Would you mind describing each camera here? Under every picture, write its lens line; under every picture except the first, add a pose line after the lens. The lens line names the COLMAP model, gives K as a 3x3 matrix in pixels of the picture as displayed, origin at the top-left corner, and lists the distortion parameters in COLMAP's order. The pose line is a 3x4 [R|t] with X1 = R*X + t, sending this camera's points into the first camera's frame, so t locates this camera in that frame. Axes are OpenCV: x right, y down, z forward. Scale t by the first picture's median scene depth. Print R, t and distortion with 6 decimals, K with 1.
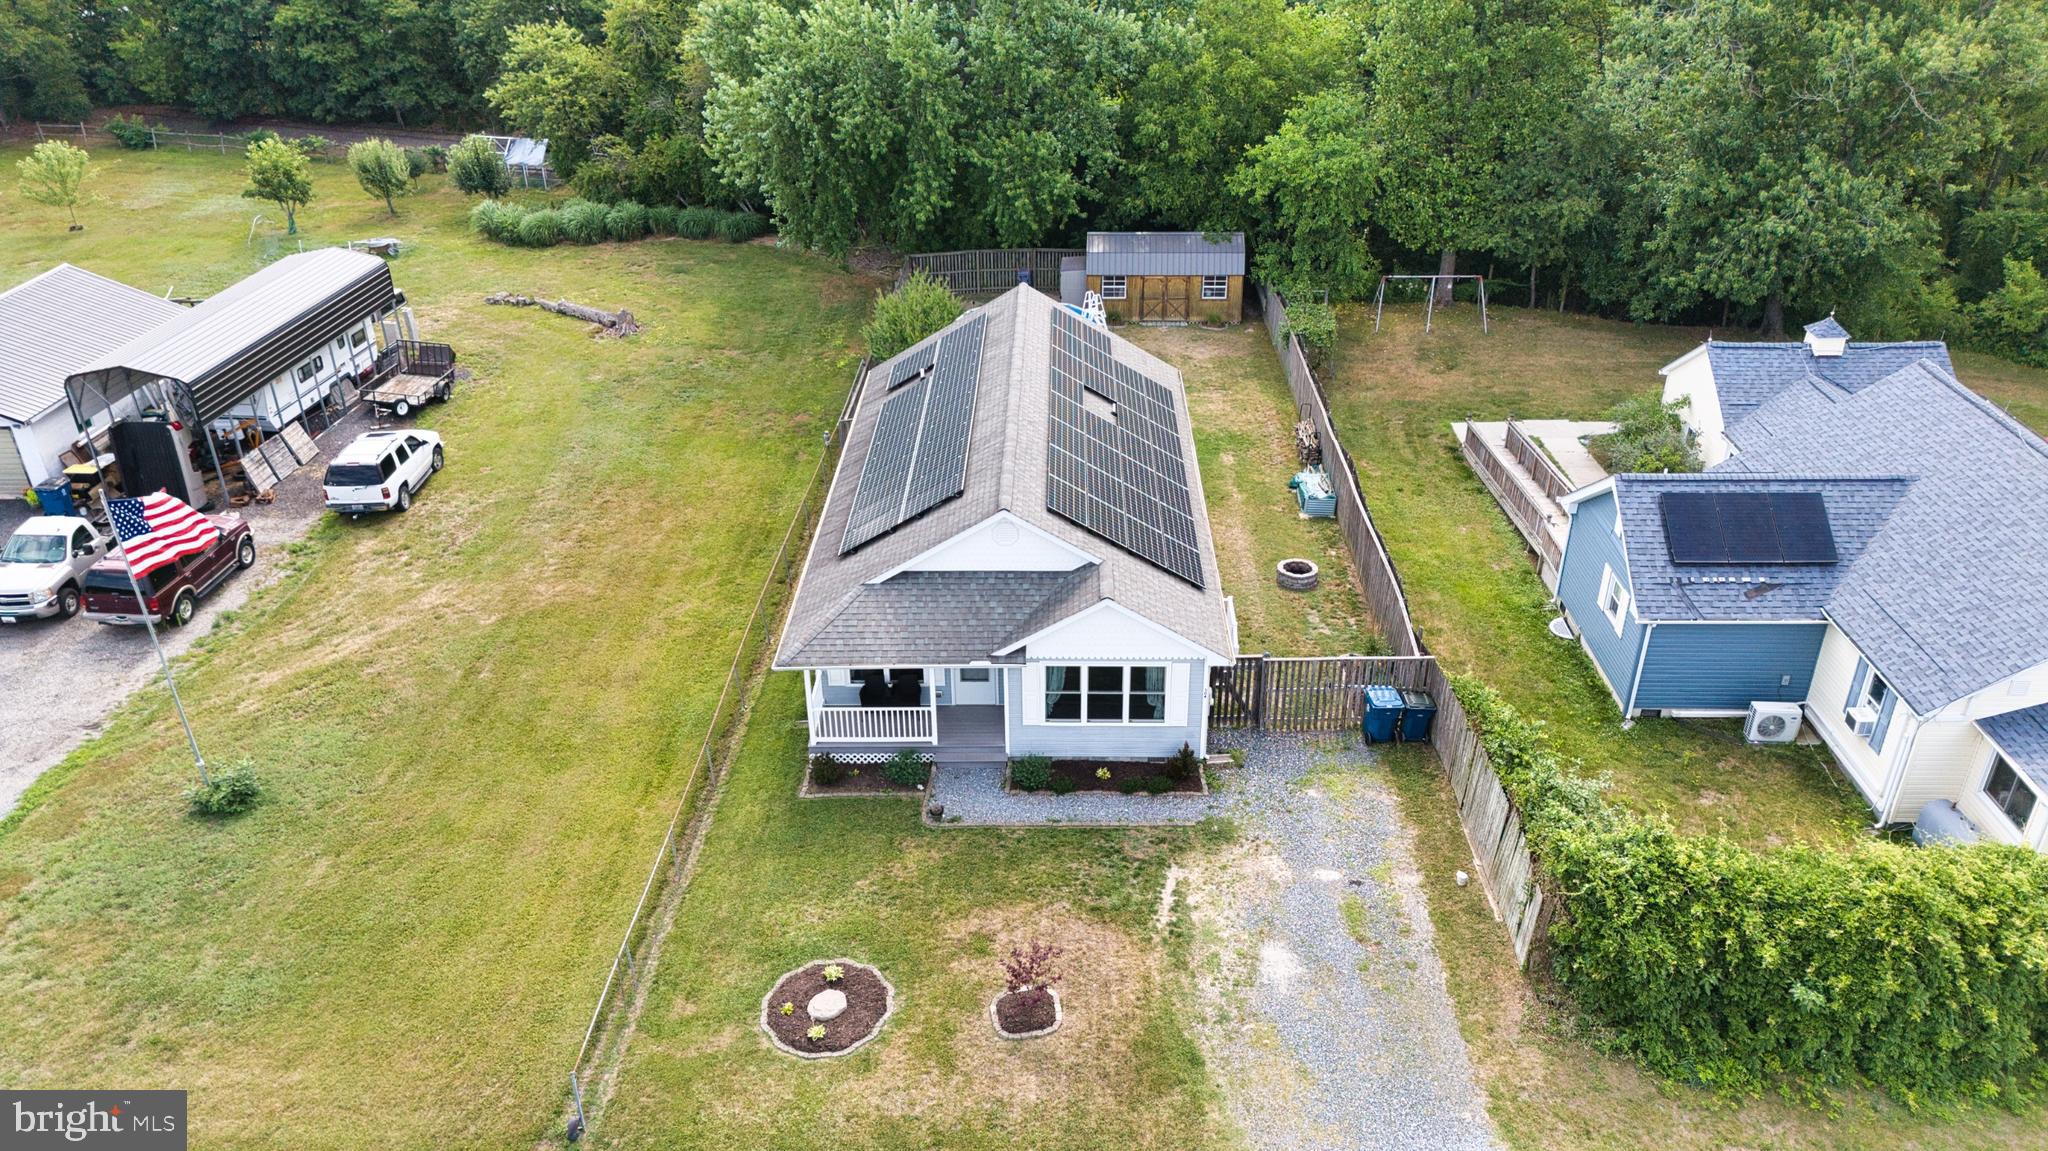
lens RADIAL K [[1445.5, 0, 1033.2], [0, 1445.5, 595.1], [0, 0, 1]] dist [0.056618, -0.047840]
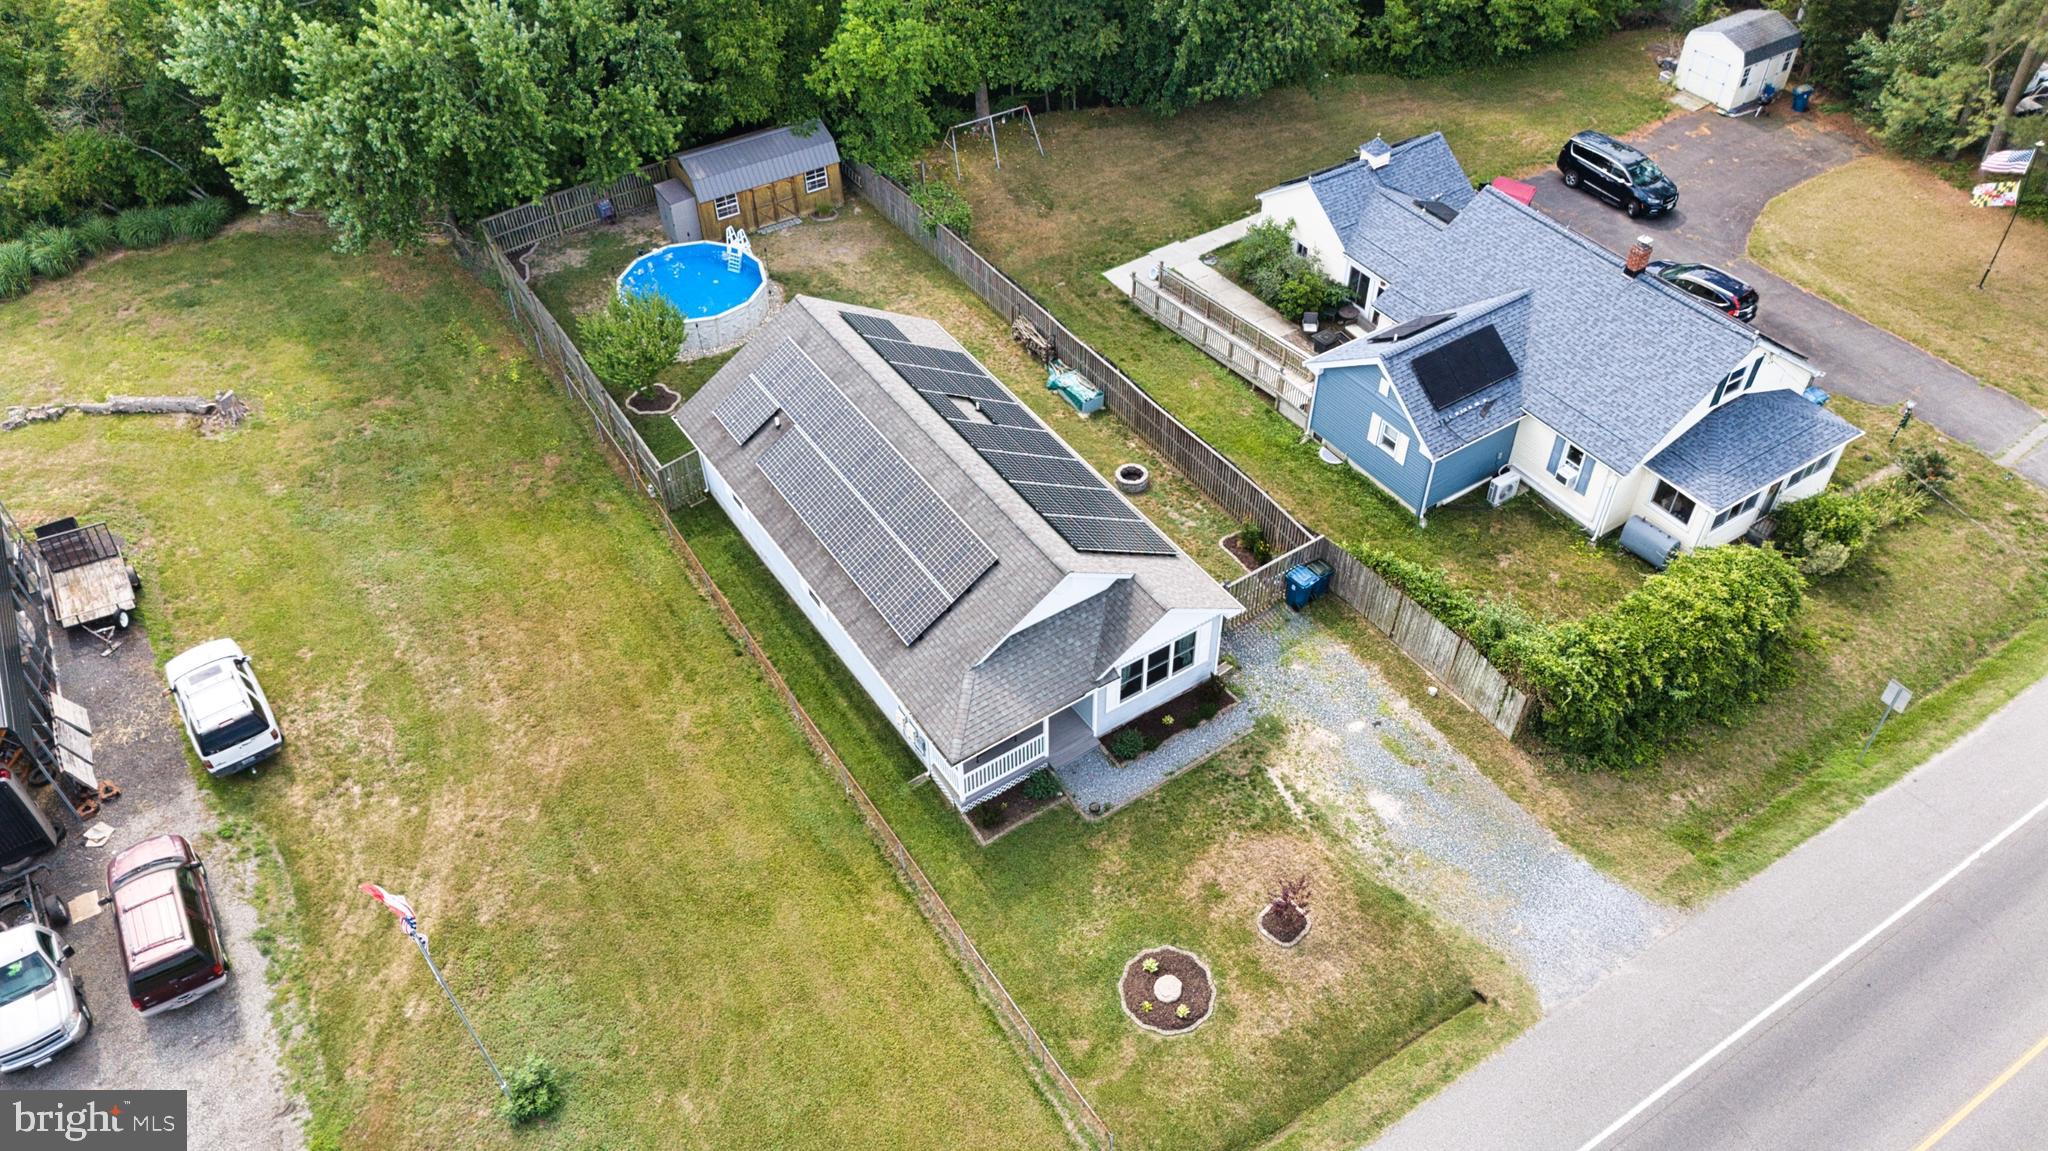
lens RADIAL K [[1445.5, 0, 1037.3], [0, 1445.5, 596.9], [0, 0, 1]] dist [0.056618, -0.047840]
pose [[0.822801, -0.401389, 0.402351, -0.525276], [0.283725, 0.903527, 0.321153, -0.426471], [-0.492442, -0.150088, 0.857307, -0.041870]]
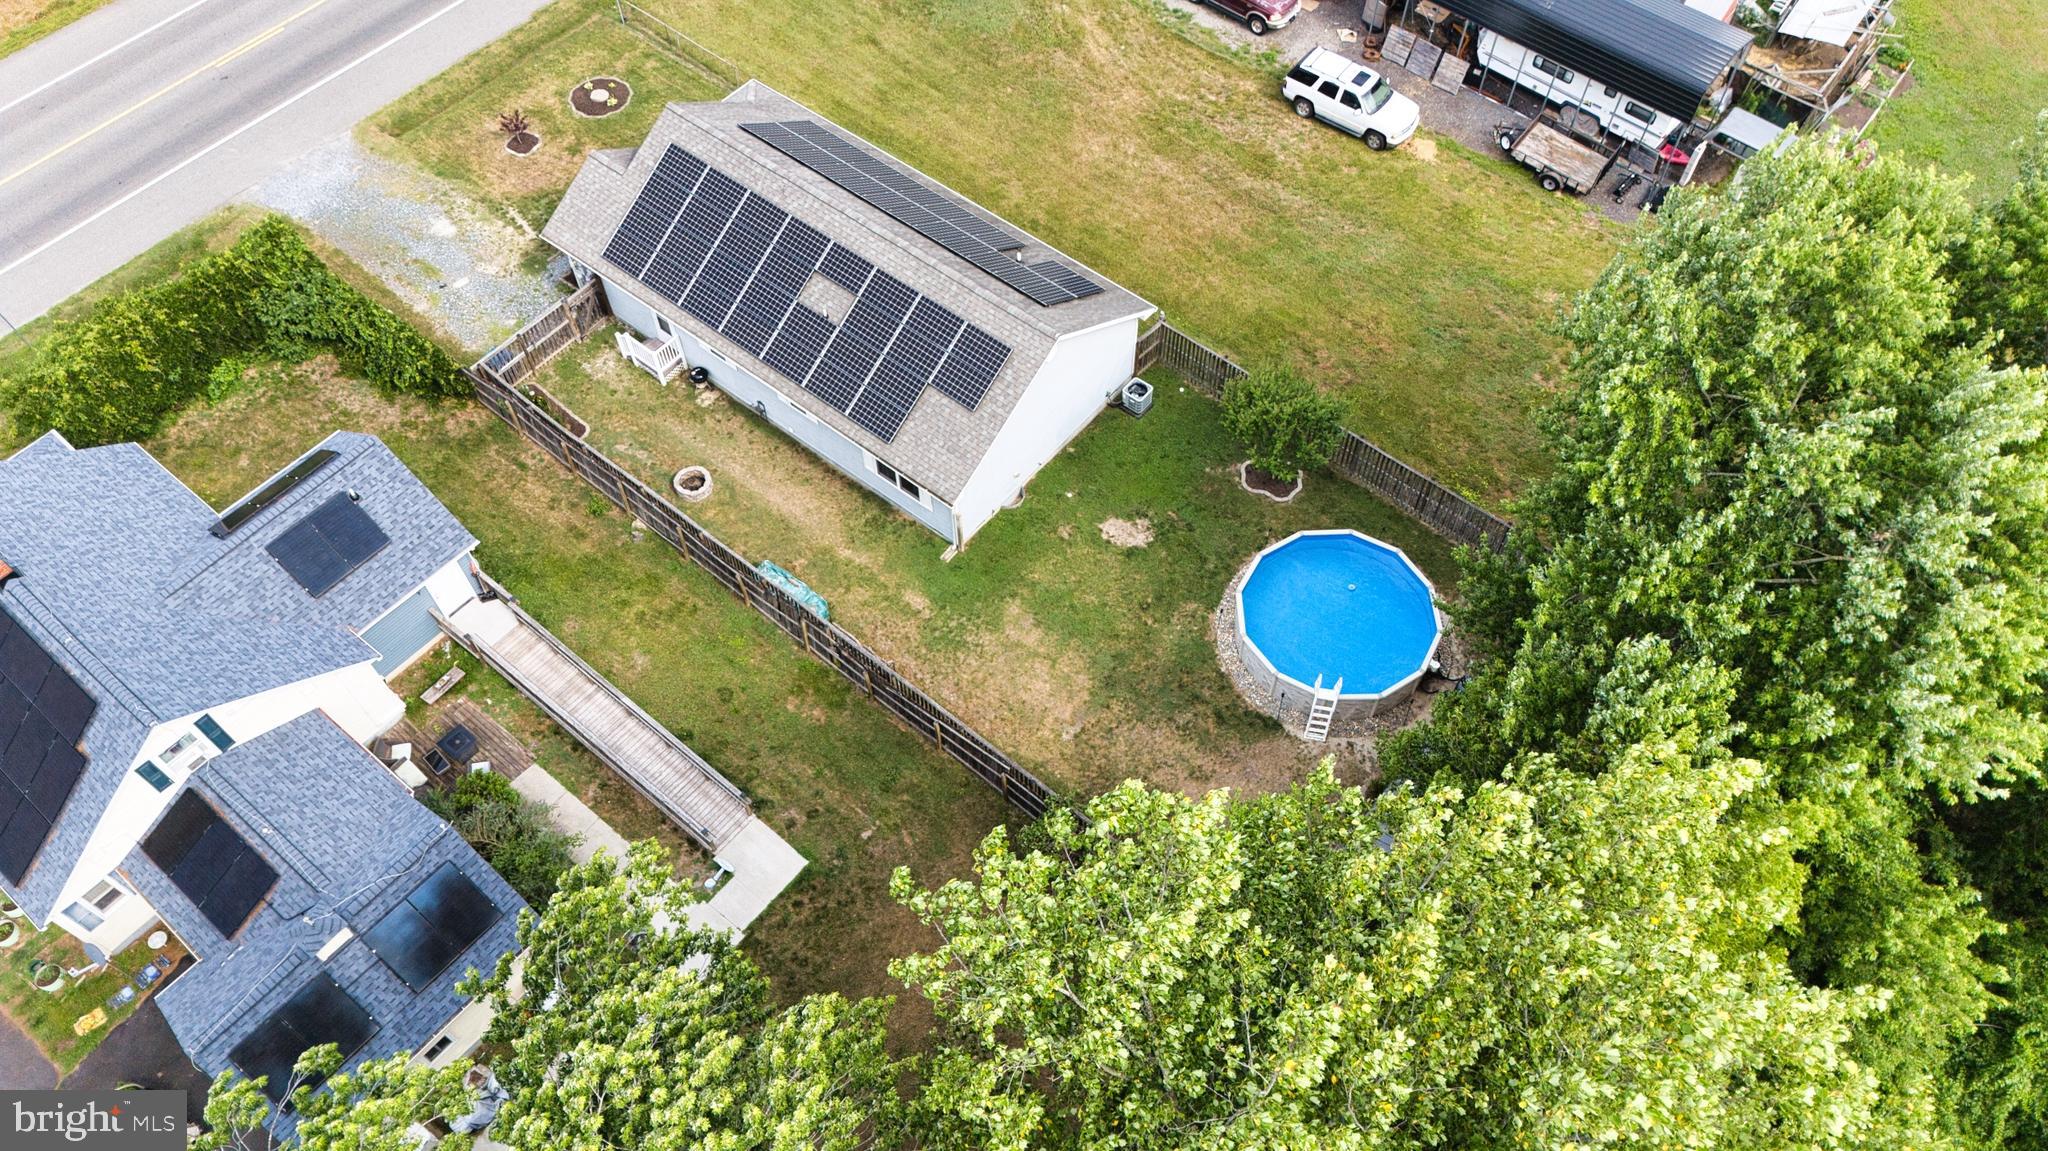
lens RADIAL K [[1445.5, 0, 1034.6], [0, 1445.5, 579.5], [0, 0, 1]] dist [0.056618, -0.047840]
pose [[-0.608716, 0.666780, -0.429965, 0.691743], [-0.383895, 0.226734, 0.895107, -1.377521], [0.694327, 0.709927, 0.117957, 1.376303]]
